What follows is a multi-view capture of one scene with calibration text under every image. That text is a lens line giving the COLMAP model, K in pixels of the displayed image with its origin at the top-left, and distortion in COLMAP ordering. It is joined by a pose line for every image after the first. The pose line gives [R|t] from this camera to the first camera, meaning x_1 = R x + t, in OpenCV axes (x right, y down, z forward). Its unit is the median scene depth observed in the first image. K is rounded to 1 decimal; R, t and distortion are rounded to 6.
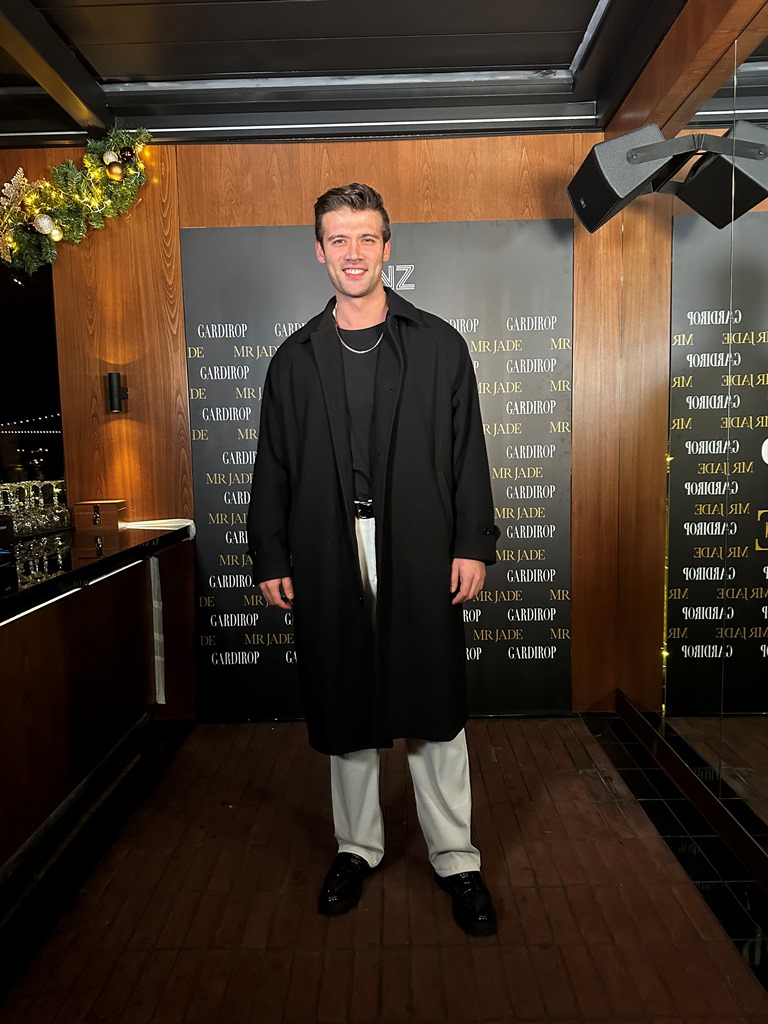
lens RADIAL K [[696.1, 0, 386.7], [0, 696.1, 510.0], [0, 0, 1]] dist [0.014395, -0.025947]
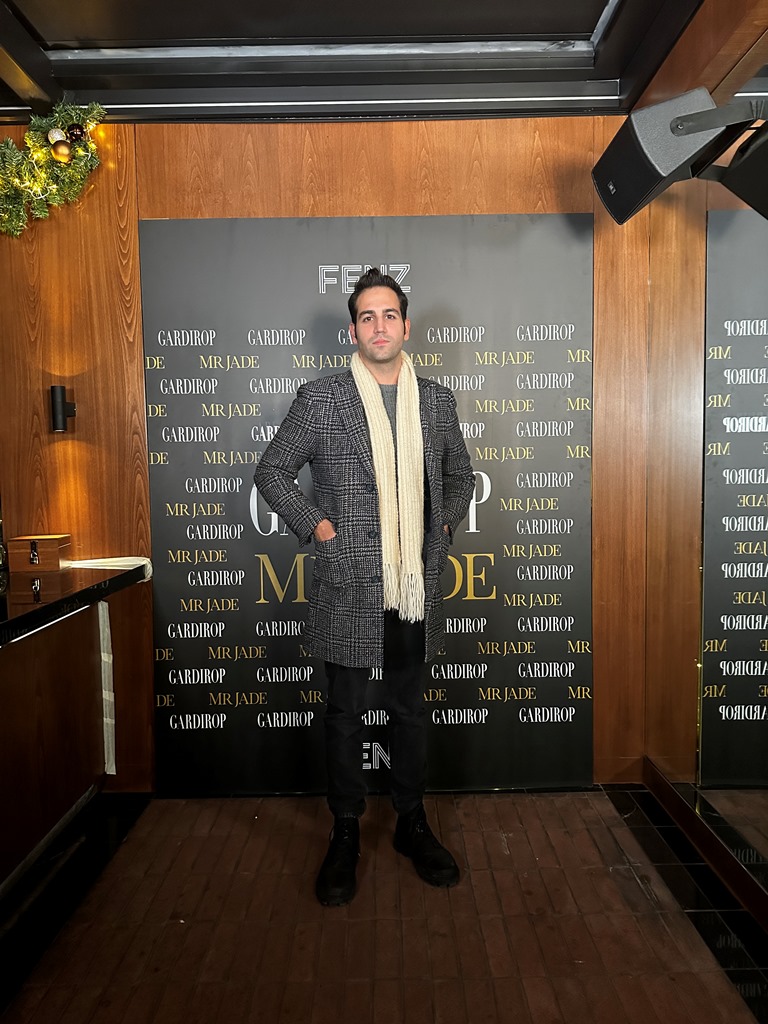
lens RADIAL K [[696.1, 0, 387.6], [0, 696.1, 510.3], [0, 0, 1]] dist [0.014395, -0.025947]
pose [[0.999870, 0.004096, 0.015574, -0.000869], [-0.003632, 0.999553, -0.029683, -0.020776], [-0.015688, 0.029623, 0.999438, 0.146350]]
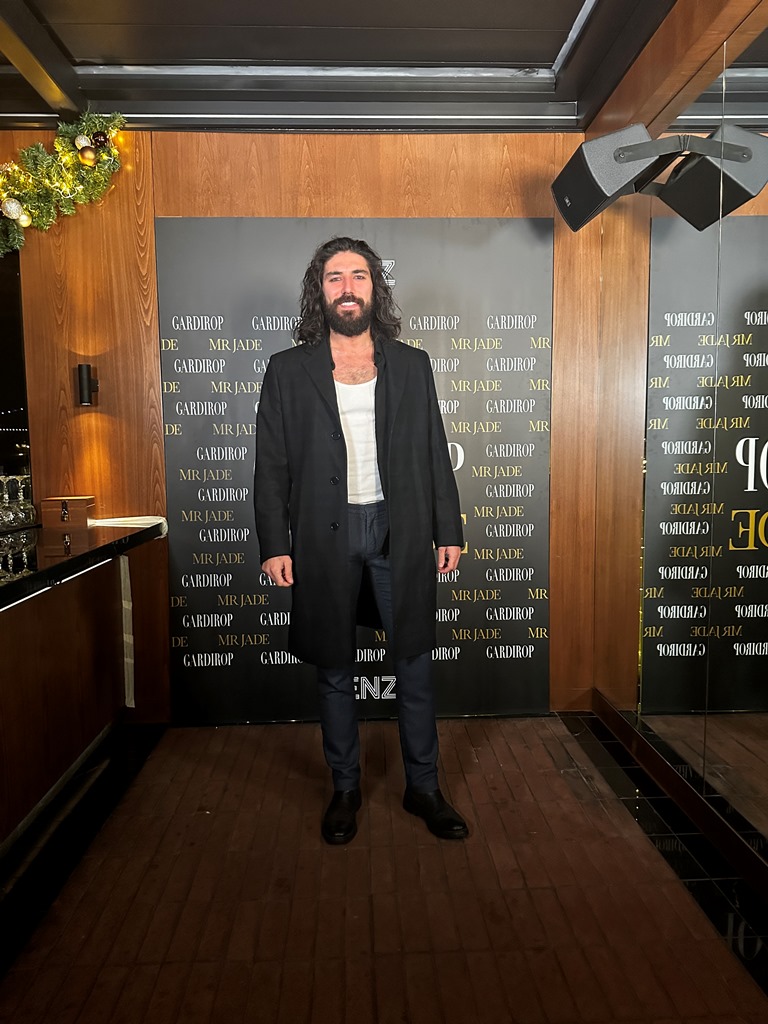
lens RADIAL K [[696.1, 0, 383.1], [0, 696.1, 507.6], [0, 0, 1]] dist [0.014395, -0.025947]
pose [[0.998581, 0.005325, 0.052982, -0.027967], [-0.005042, 0.999972, -0.005471, 0.004799], [-0.053010, 0.005196, 0.998580, 0.014837]]
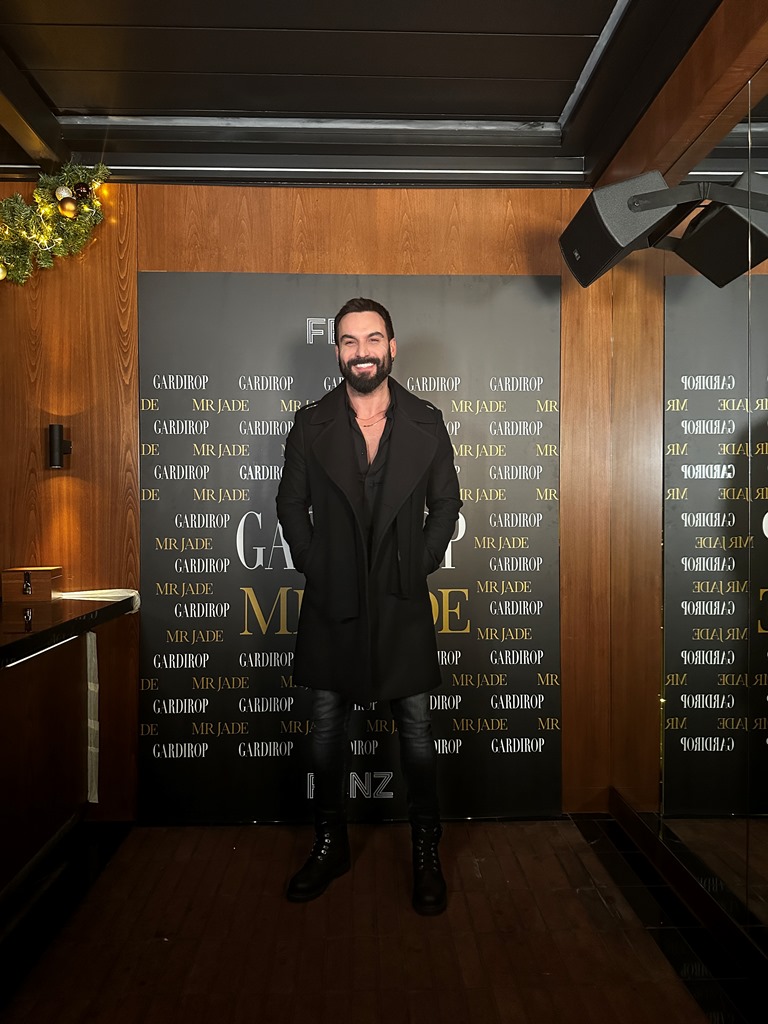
lens RADIAL K [[696.1, 0, 381.8], [0, 696.1, 519.2], [0, 0, 1]] dist [0.014395, -0.025947]
pose [[0.998839, 0.018569, 0.044449, -0.010428], [-0.014847, 0.996469, -0.082640, -0.007673], [-0.045827, 0.081884, 0.995588, 0.098379]]
